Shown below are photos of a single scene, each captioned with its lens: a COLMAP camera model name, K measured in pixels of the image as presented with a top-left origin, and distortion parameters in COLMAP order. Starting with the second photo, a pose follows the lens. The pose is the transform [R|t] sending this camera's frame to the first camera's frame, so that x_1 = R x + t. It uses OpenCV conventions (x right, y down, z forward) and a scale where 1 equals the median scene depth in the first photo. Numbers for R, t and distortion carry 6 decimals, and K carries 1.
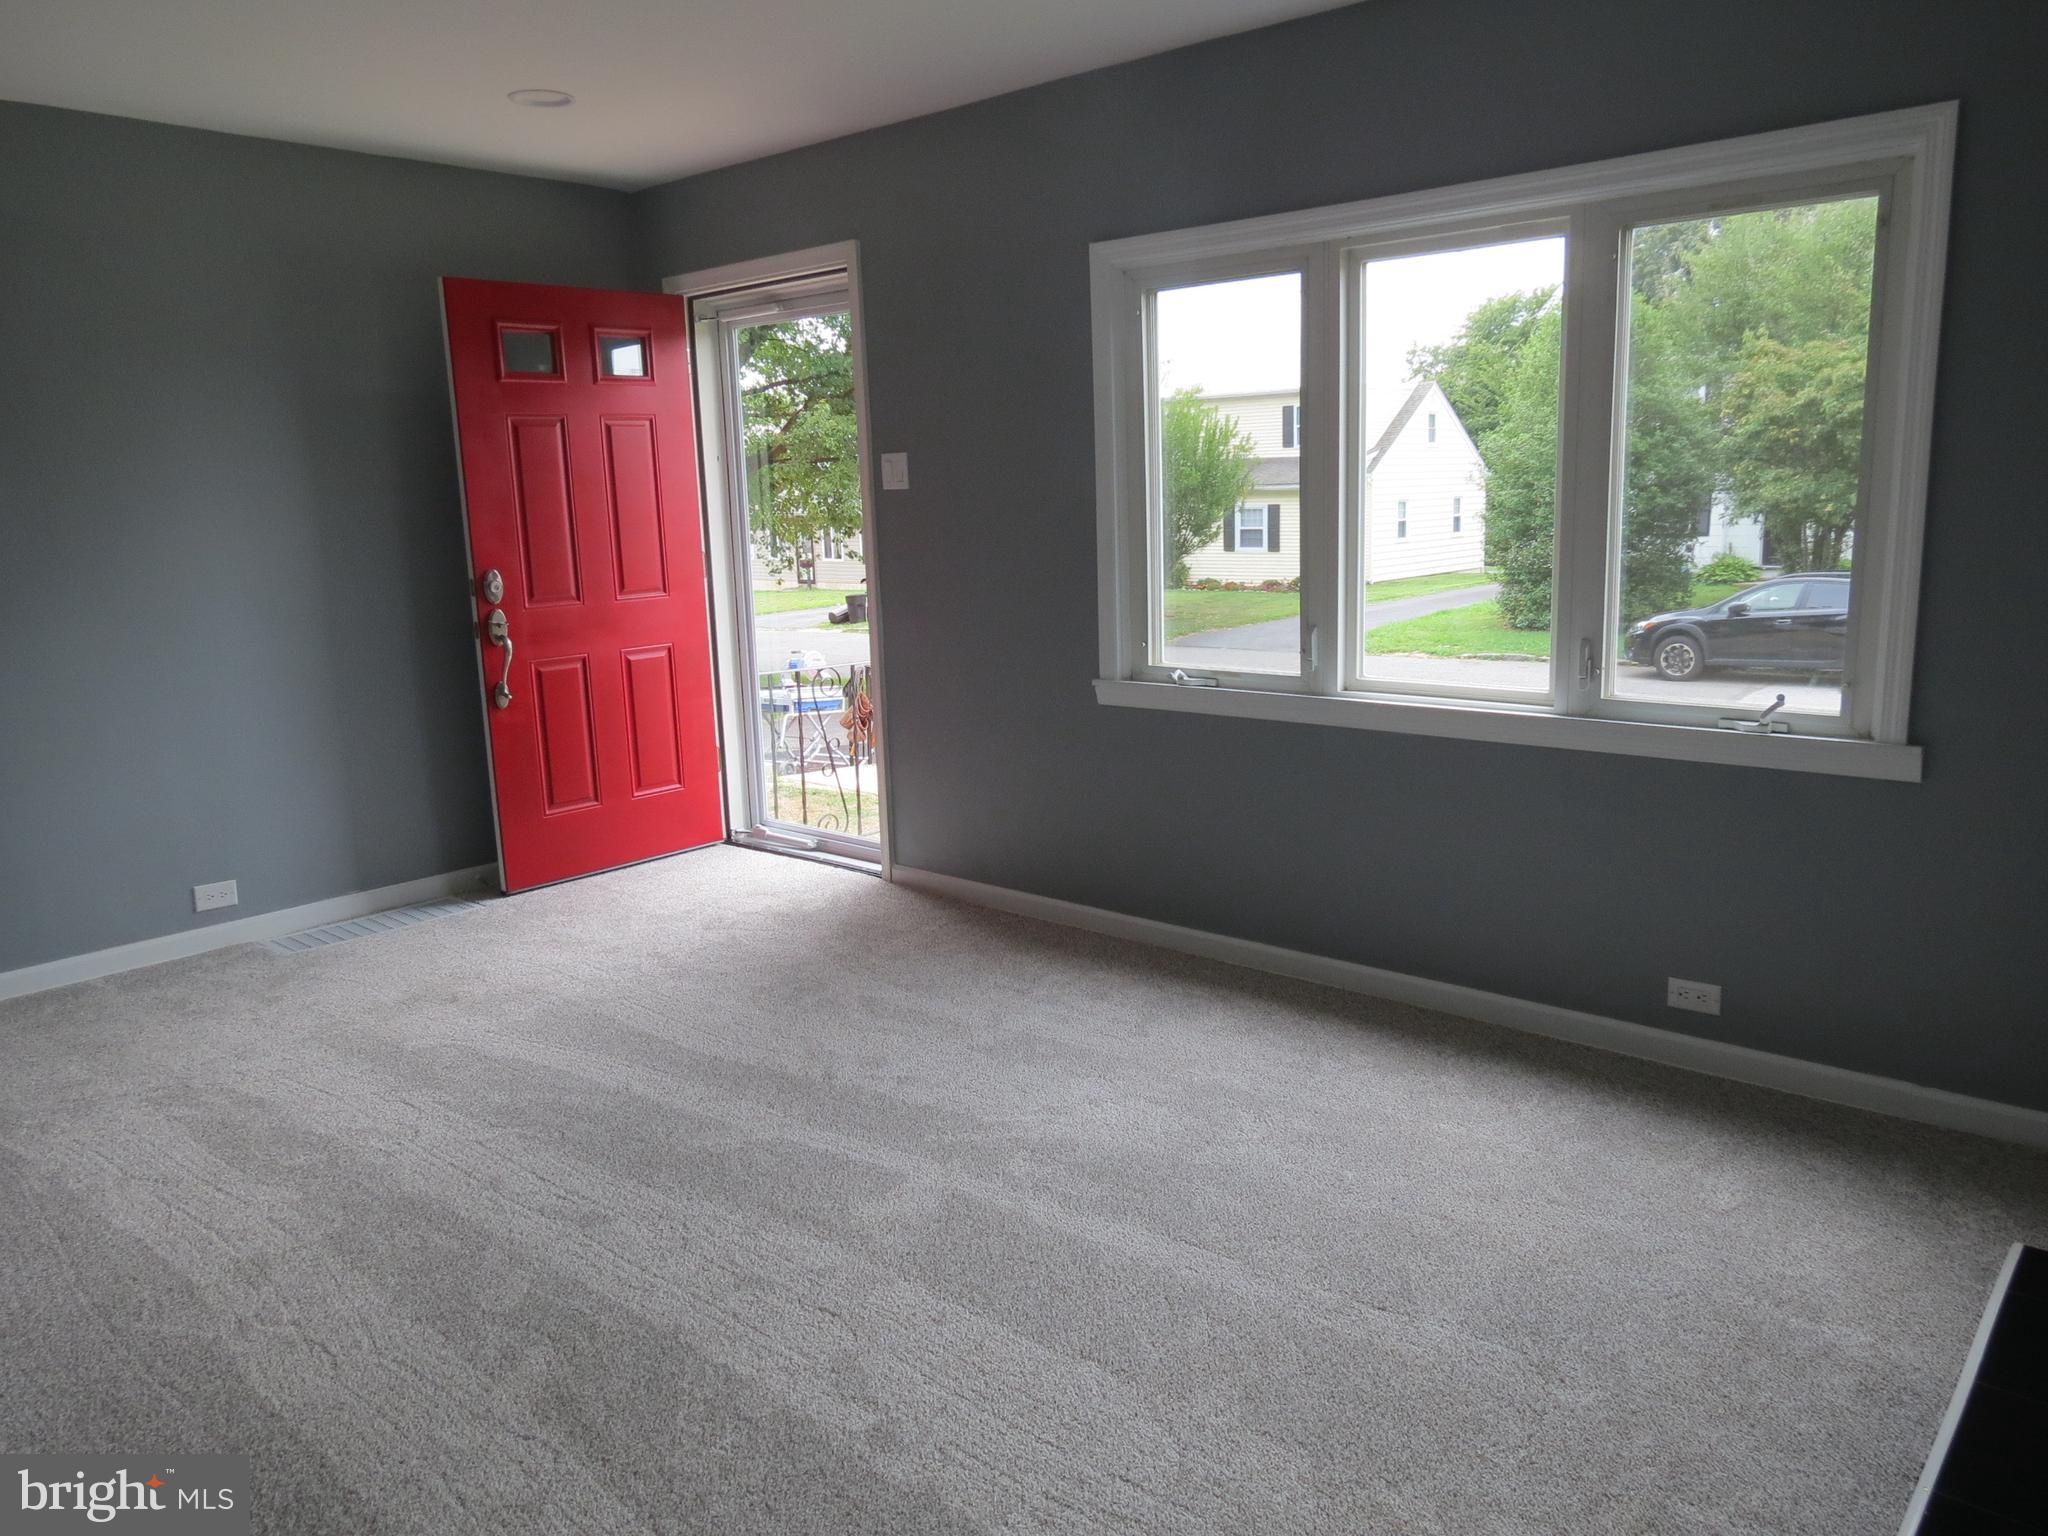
lens RADIAL K [[1459.1, 0, 1024.0], [0, 1459.1, 768.0], [0, 0, 1]] dist [-0.004948, -0.002333]
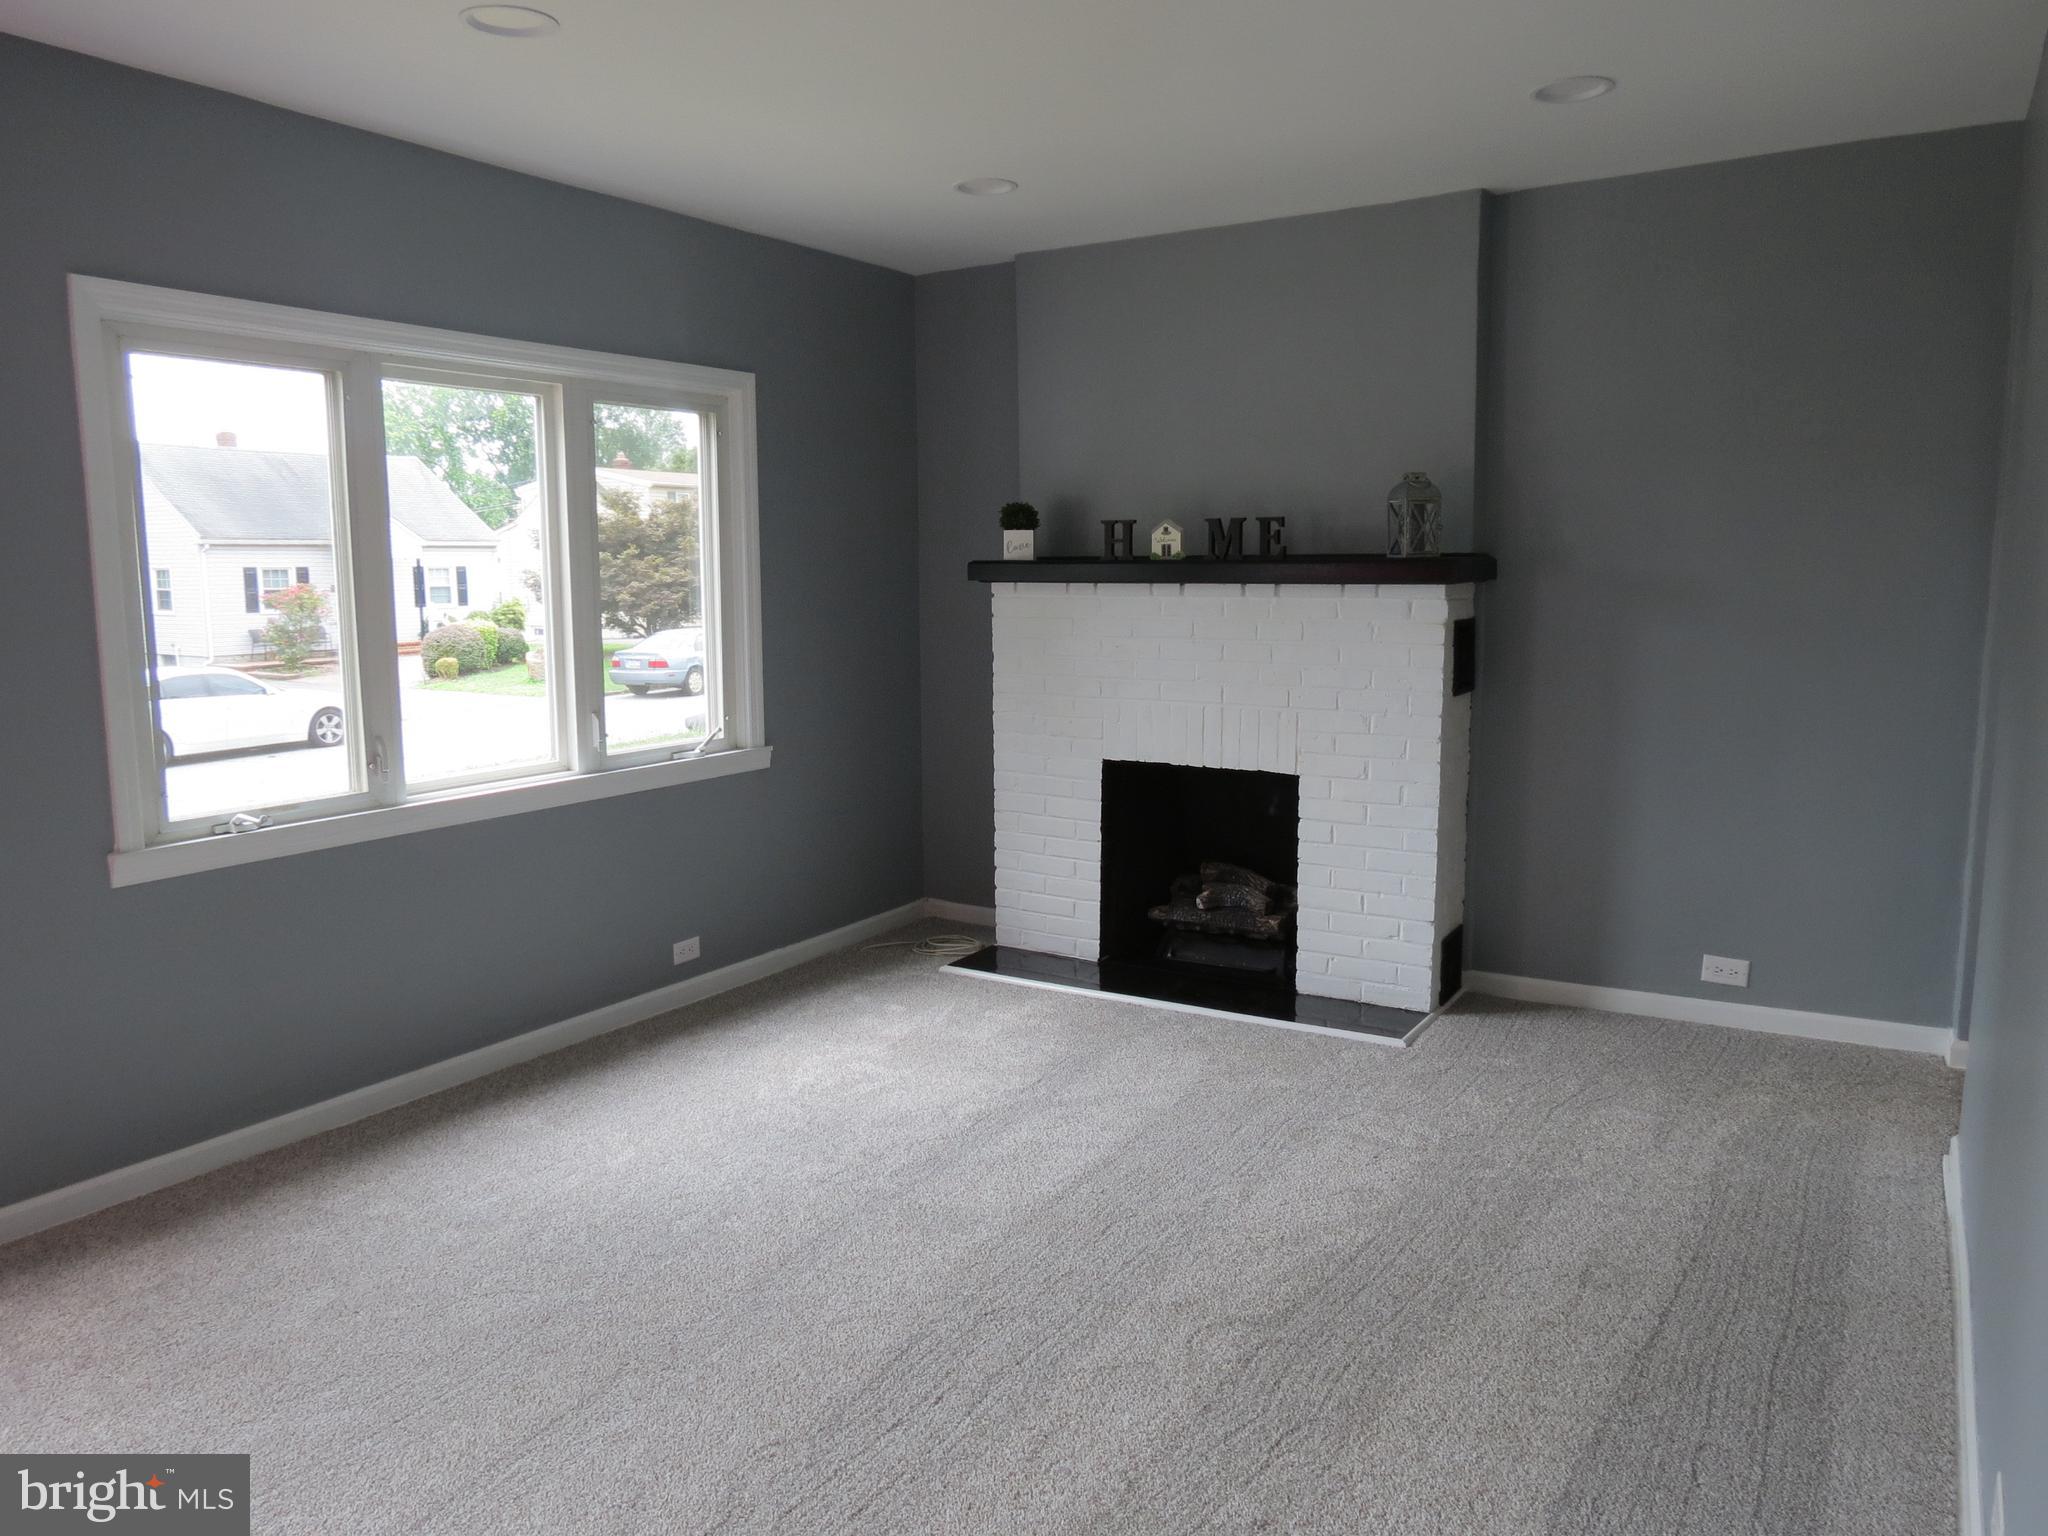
lens RADIAL K [[1471.9, 0, 1024.0], [0, 1471.9, 768.0], [0, 0, 1]] dist [-0.053836, -0.001436]
pose [[-0.178261, -0.106423, 0.978211, -0.842764], [0.197482, 0.970037, 0.141521, -0.131604], [-0.963963, 0.218407, -0.151903, 0.752012]]
